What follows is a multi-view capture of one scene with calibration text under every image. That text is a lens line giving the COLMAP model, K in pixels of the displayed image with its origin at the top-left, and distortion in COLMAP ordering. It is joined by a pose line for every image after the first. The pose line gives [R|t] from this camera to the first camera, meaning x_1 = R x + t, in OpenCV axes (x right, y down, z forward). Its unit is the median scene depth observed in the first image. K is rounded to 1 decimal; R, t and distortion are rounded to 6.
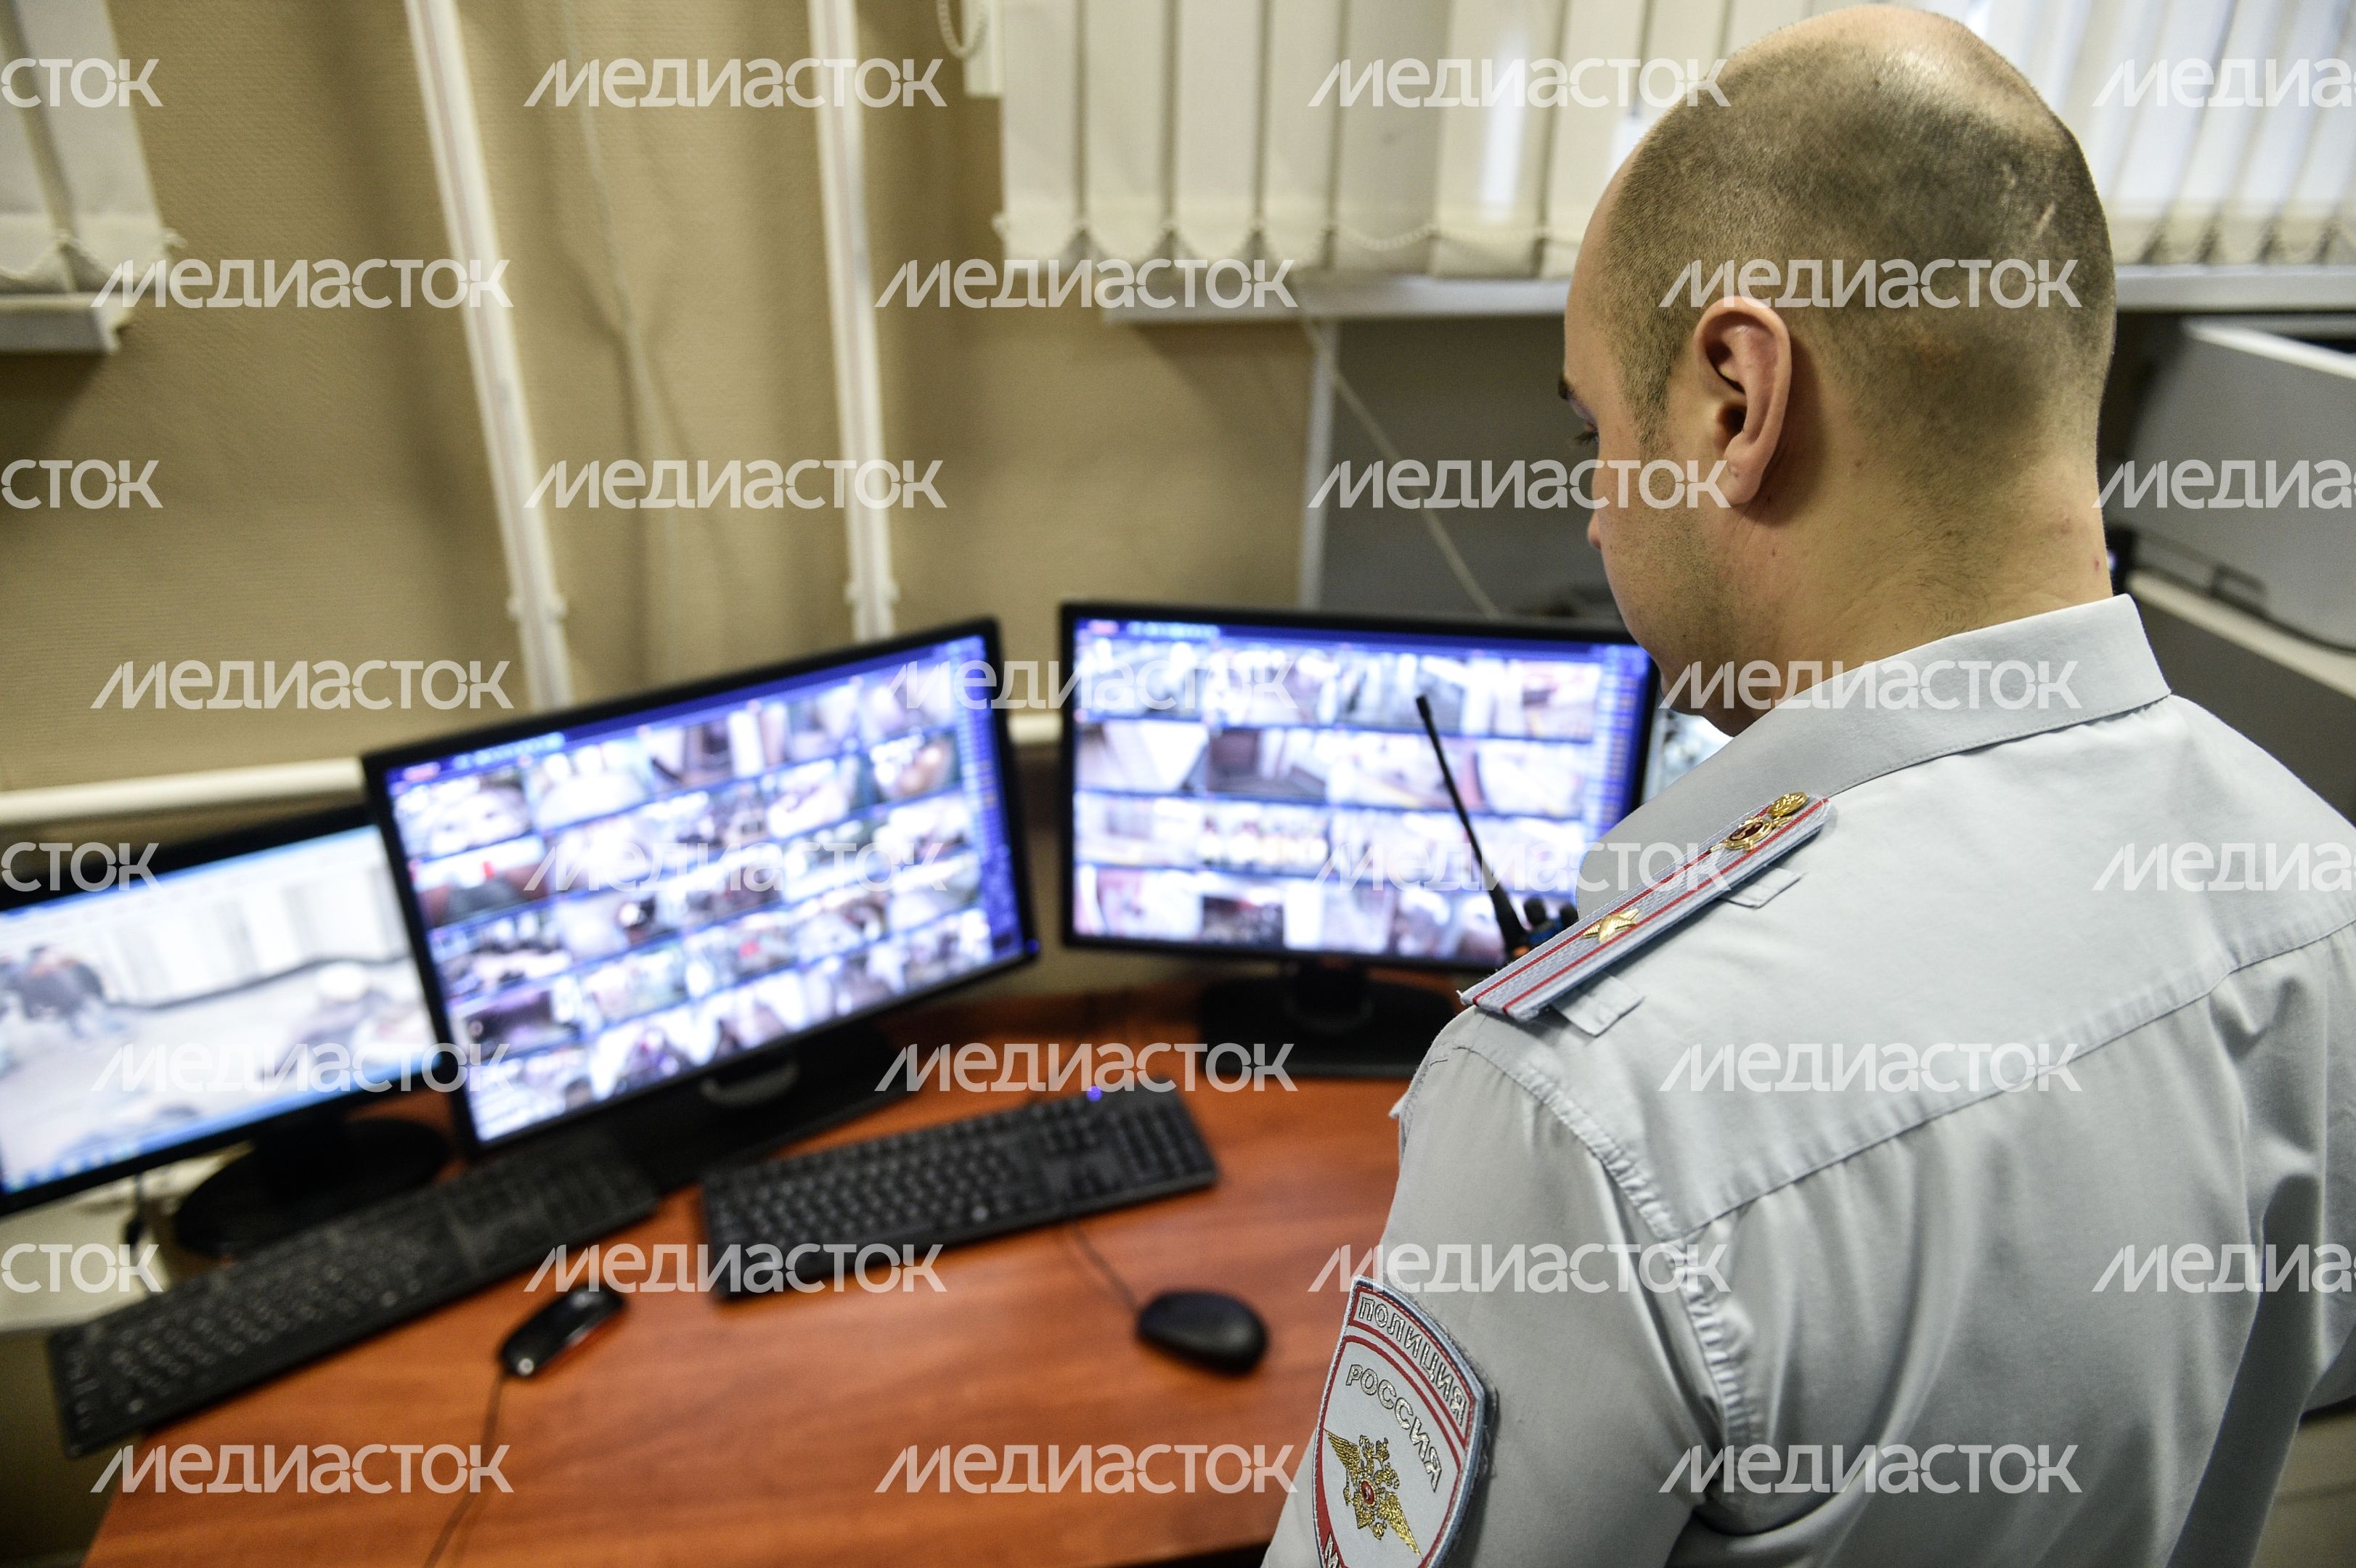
lens RADIAL K [[1637.9, 0, 1178.0], [0, 1637.9, 784.0], [0, 0, 1]] dist [0.089431, 0.000906]
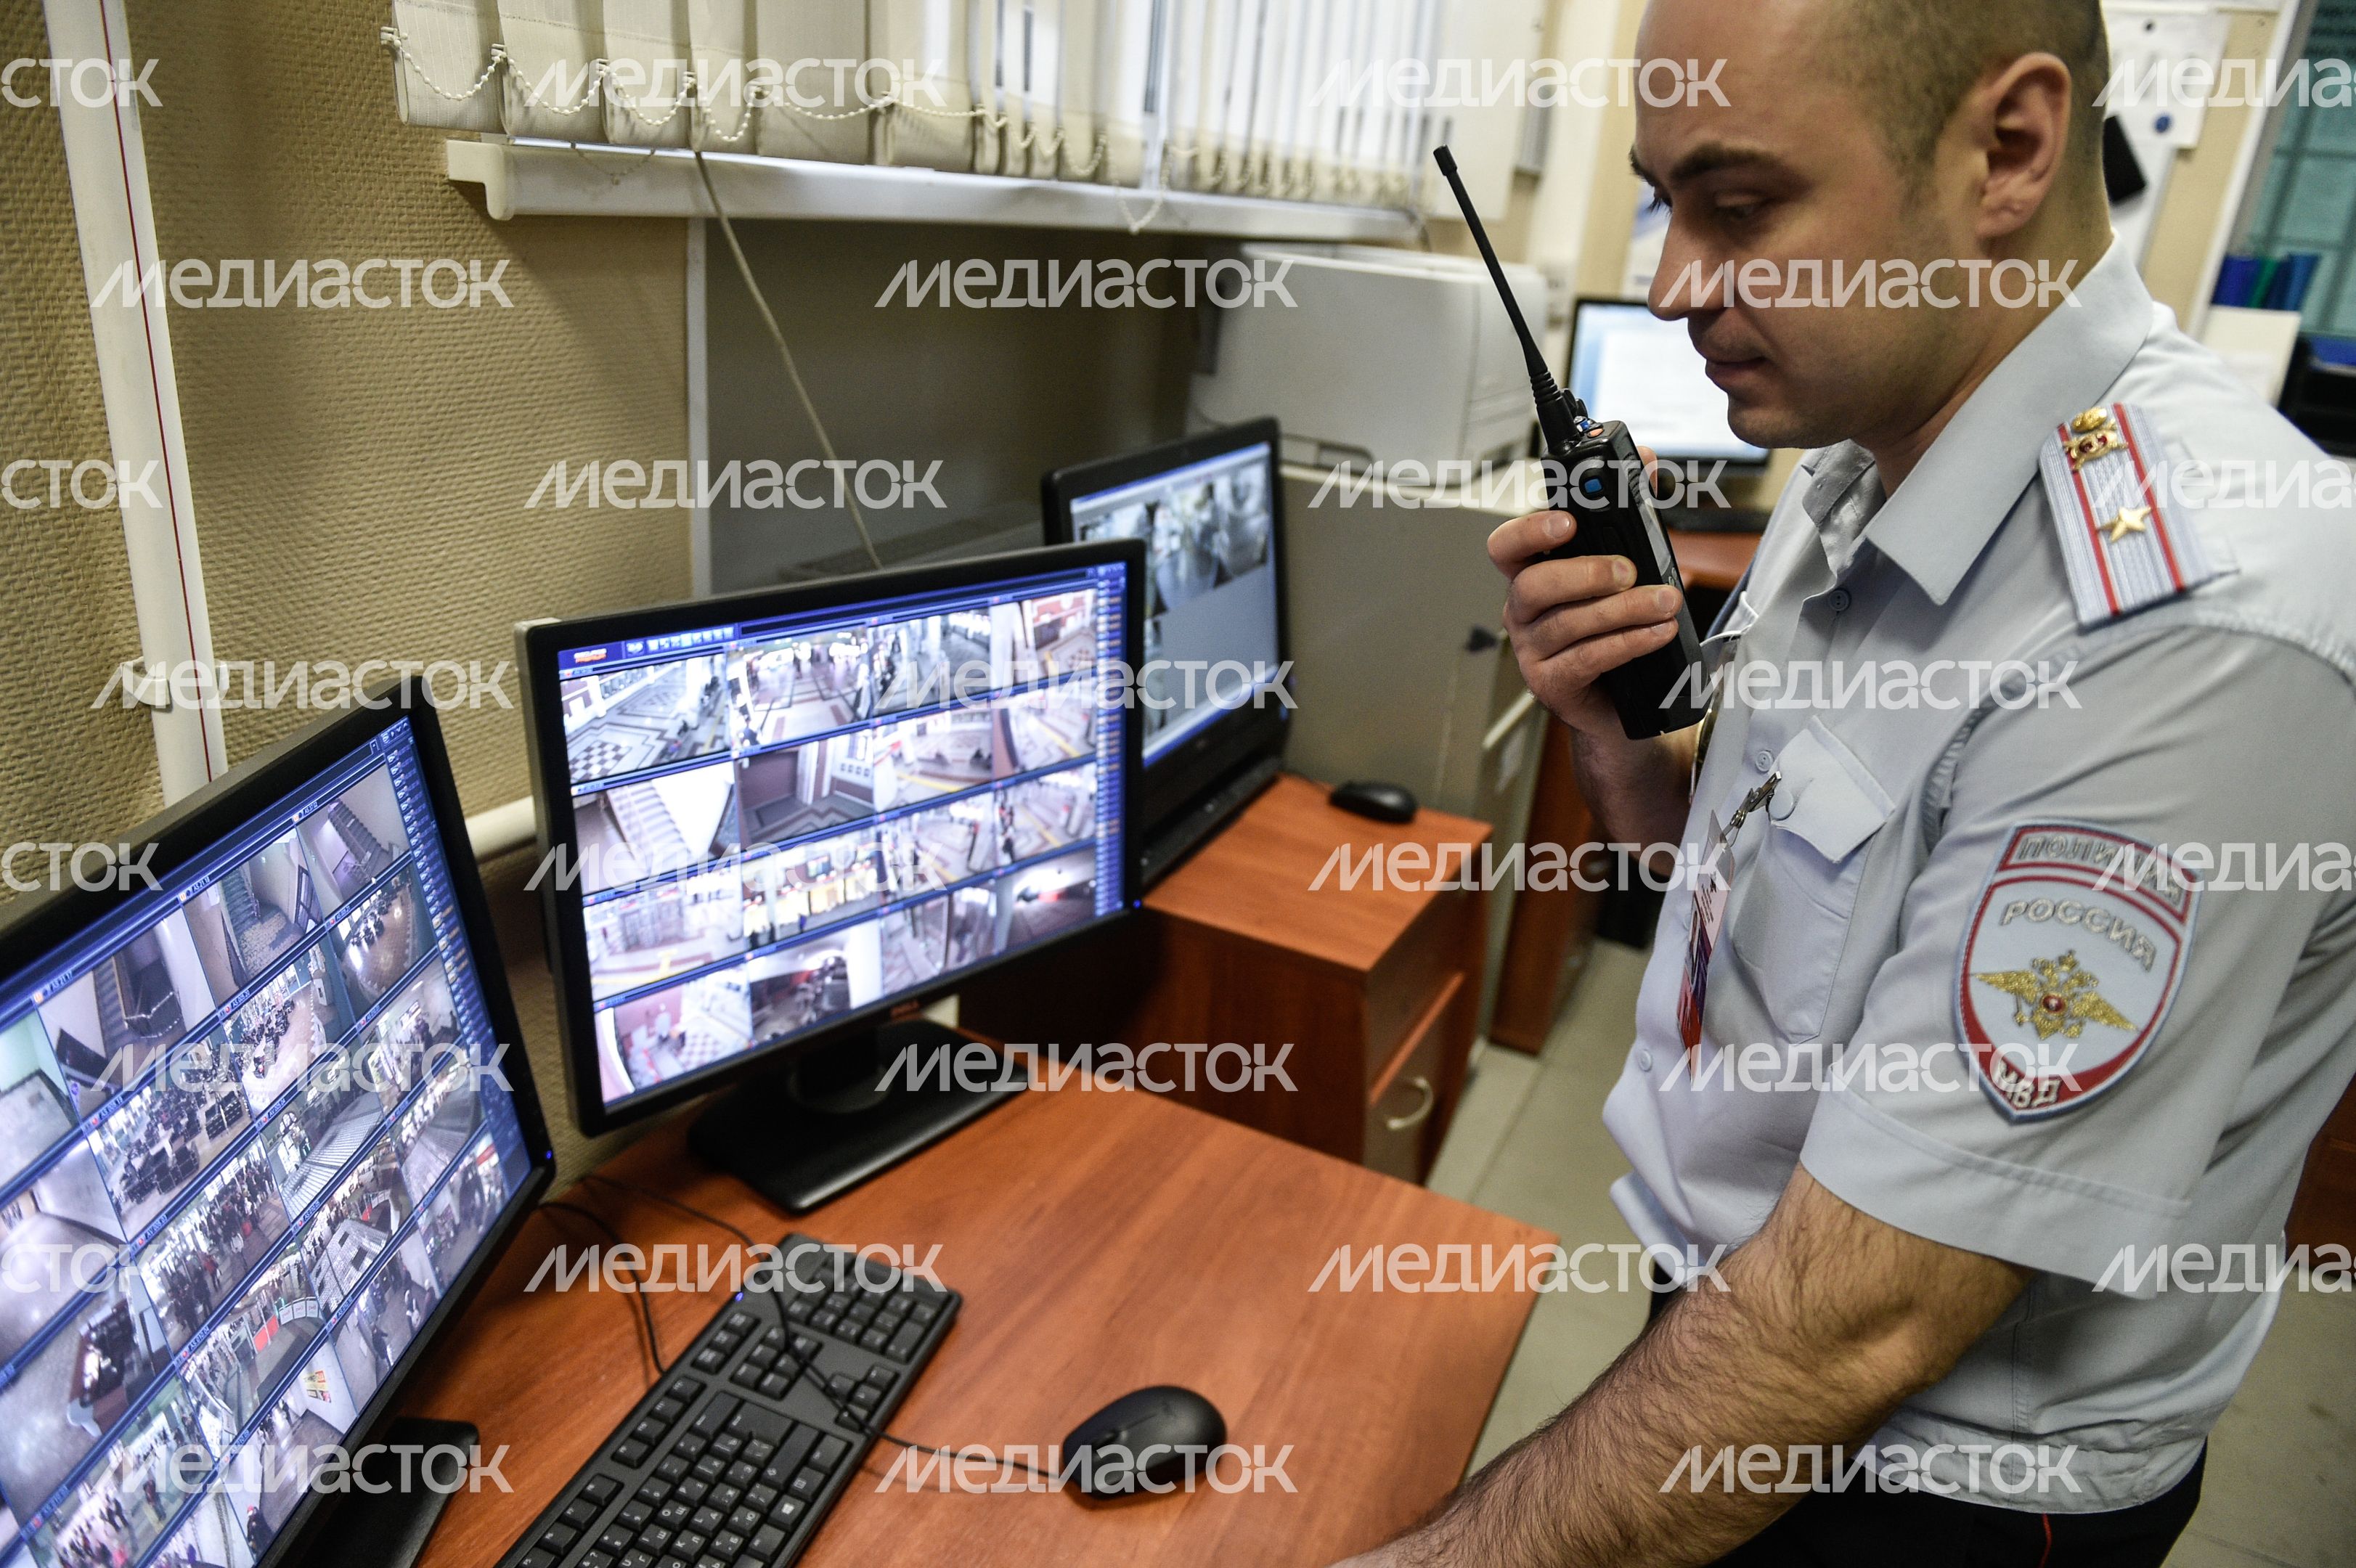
lens RADIAL K [[1637.9, 0, 1178.0], [0, 1637.9, 784.0], [0, 0, 1]] dist [0.089431, 0.000906]
pose [[0.597425, -0.255501, 0.760133, -0.439487], [0.289616, 0.952654, 0.092590, -0.036080], [-0.747801, 0.164831, 0.643136, 0.364809]]
